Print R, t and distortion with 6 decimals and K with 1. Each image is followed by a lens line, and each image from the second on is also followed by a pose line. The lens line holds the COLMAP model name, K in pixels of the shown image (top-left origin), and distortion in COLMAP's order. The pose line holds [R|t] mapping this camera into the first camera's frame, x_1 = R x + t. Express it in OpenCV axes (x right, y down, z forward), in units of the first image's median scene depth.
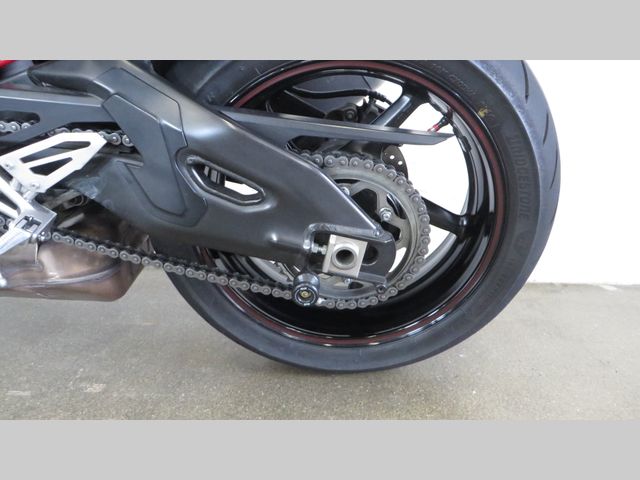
lens RADIAL K [[478.4, 0, 317.7], [0, 478.4, 240.5], [0, 0, 1]] dist [-0.002756, 0.002445]
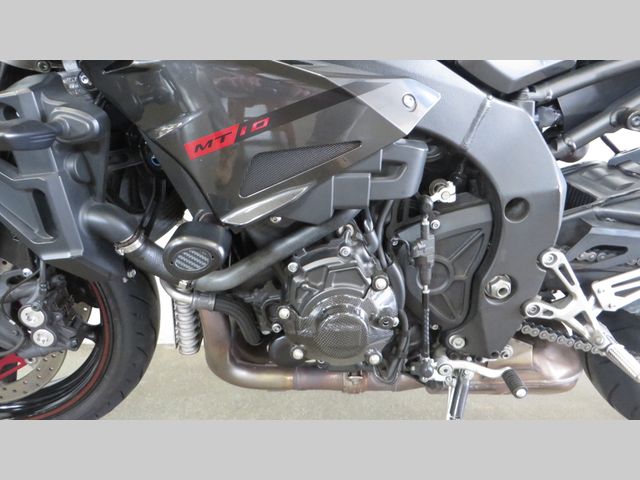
lens RADIAL K [[478.4, 0, 317.7], [0, 478.4, 240.5], [0, 0, 1]] dist [-0.002756, 0.002445]
pose [[0.996566, -0.020934, 0.080115, -1.373886], [0.028902, 0.994605, -0.099625, -0.175327], [-0.077597, 0.101598, 0.991795, -0.111406]]
